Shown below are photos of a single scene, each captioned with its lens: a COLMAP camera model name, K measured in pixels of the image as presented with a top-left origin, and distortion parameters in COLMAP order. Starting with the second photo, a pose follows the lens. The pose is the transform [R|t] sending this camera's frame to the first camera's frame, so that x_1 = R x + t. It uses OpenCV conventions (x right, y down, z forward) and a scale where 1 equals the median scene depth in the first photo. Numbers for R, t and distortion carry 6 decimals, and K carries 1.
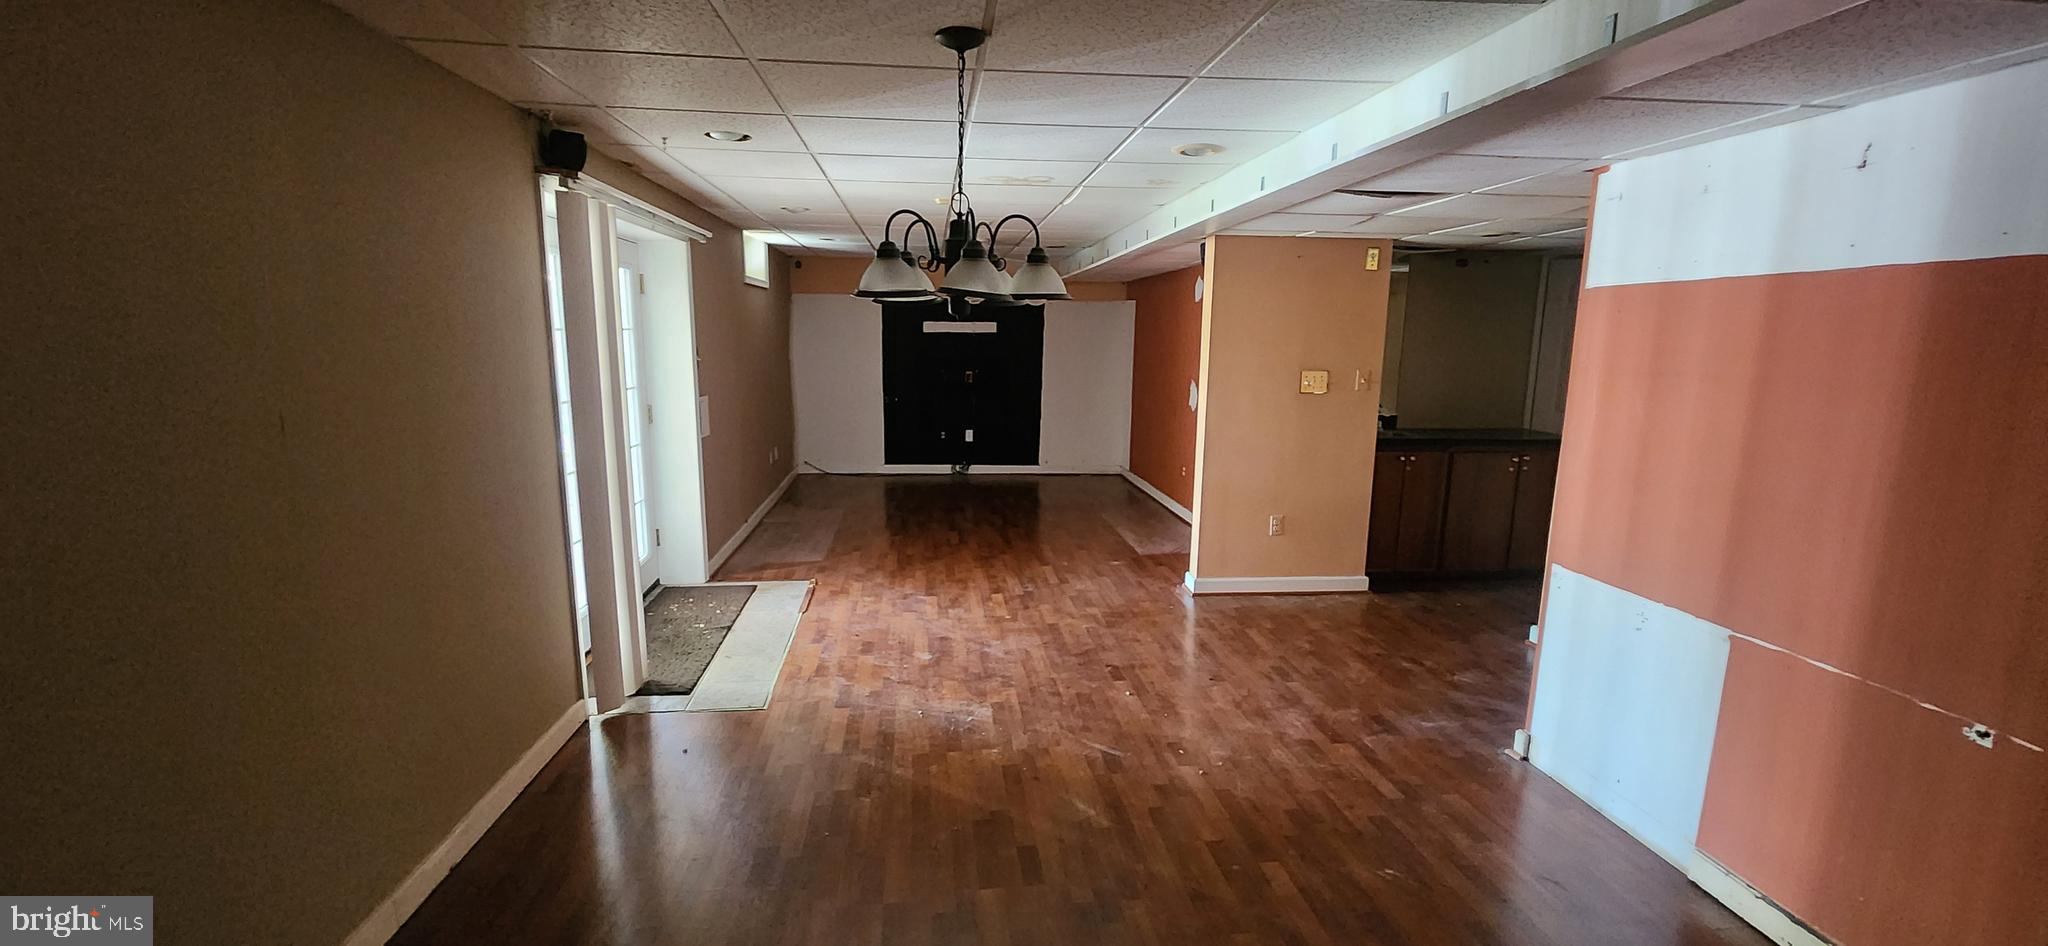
lens RADIAL K [[857.2, 0, 1014.5], [0, 857.2, 490.6], [0, 0, 1]] dist [0.022037, -0.018432]
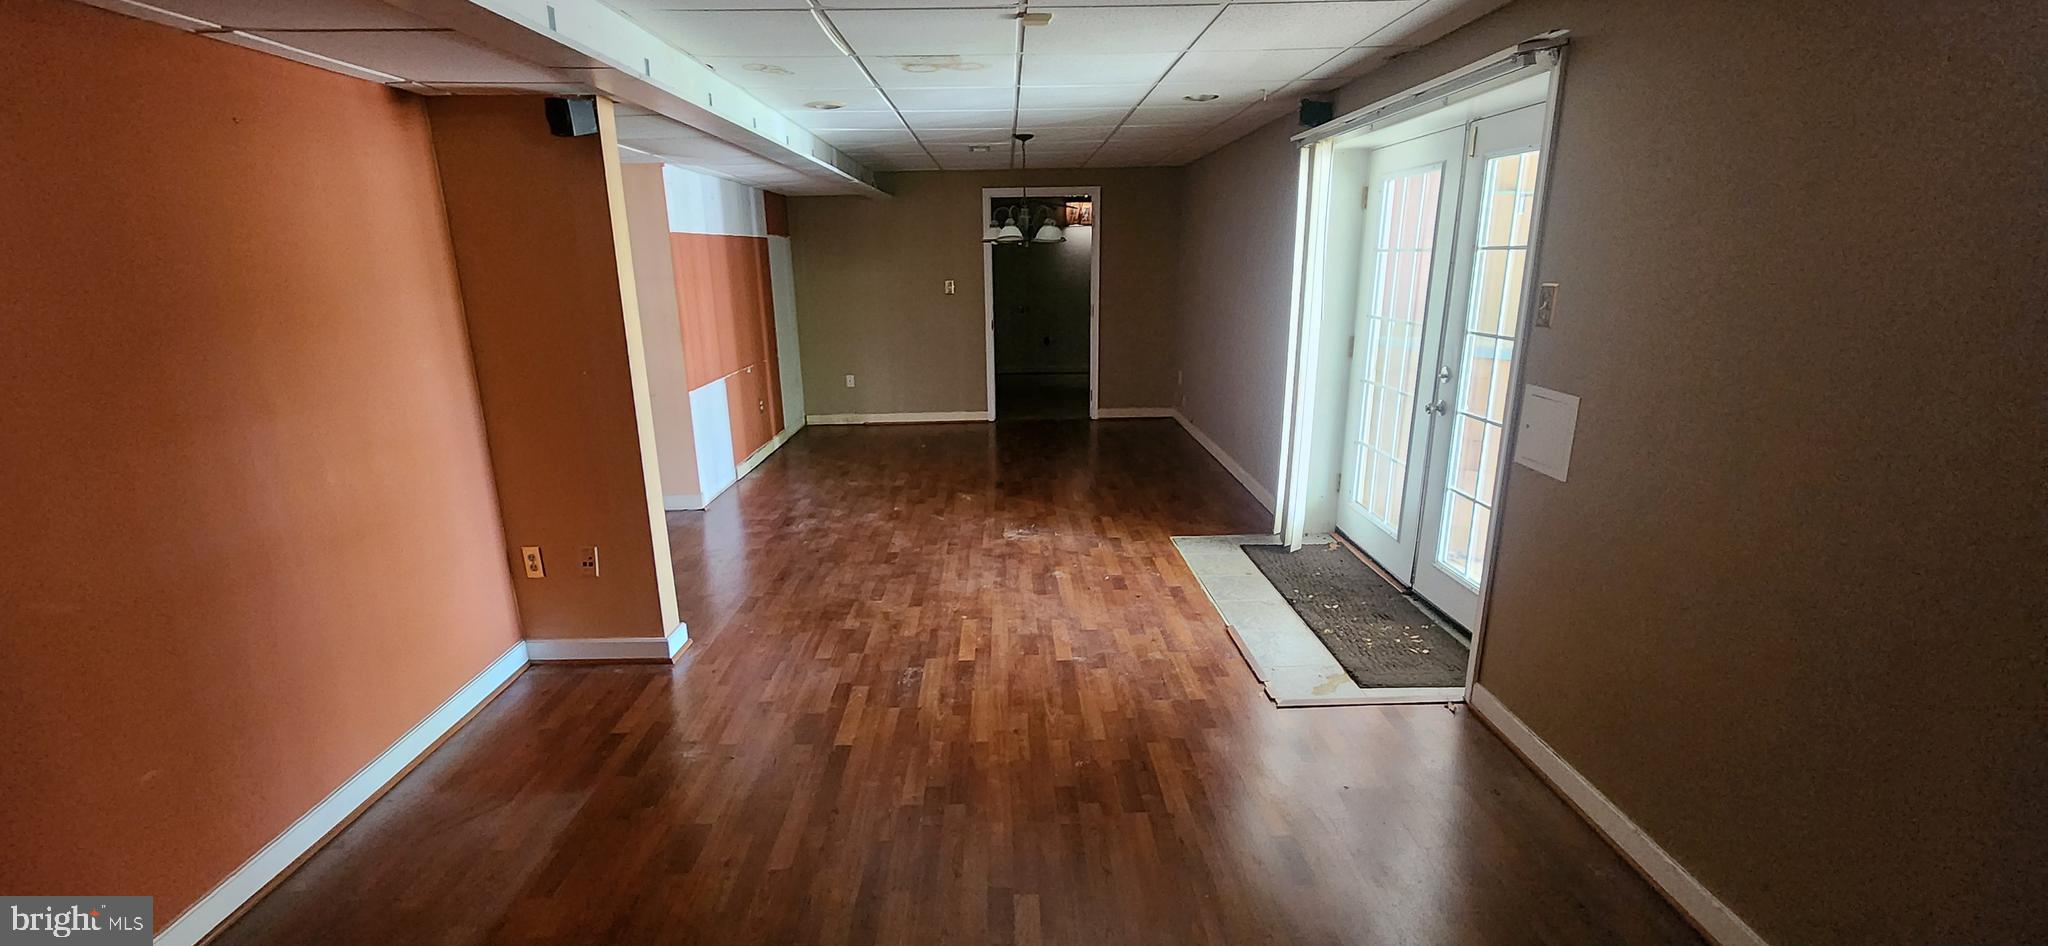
lens RADIAL K [[857.2, 0, 1014.5], [0, 857.2, 490.6], [0, 0, 1]] dist [0.022037, -0.018432]
pose [[-0.995906, -0.016080, 0.088952, -0.139296], [0.024394, 0.899733, 0.435759, -0.345270], [-0.087040, 0.436145, -0.895657, 1.863041]]
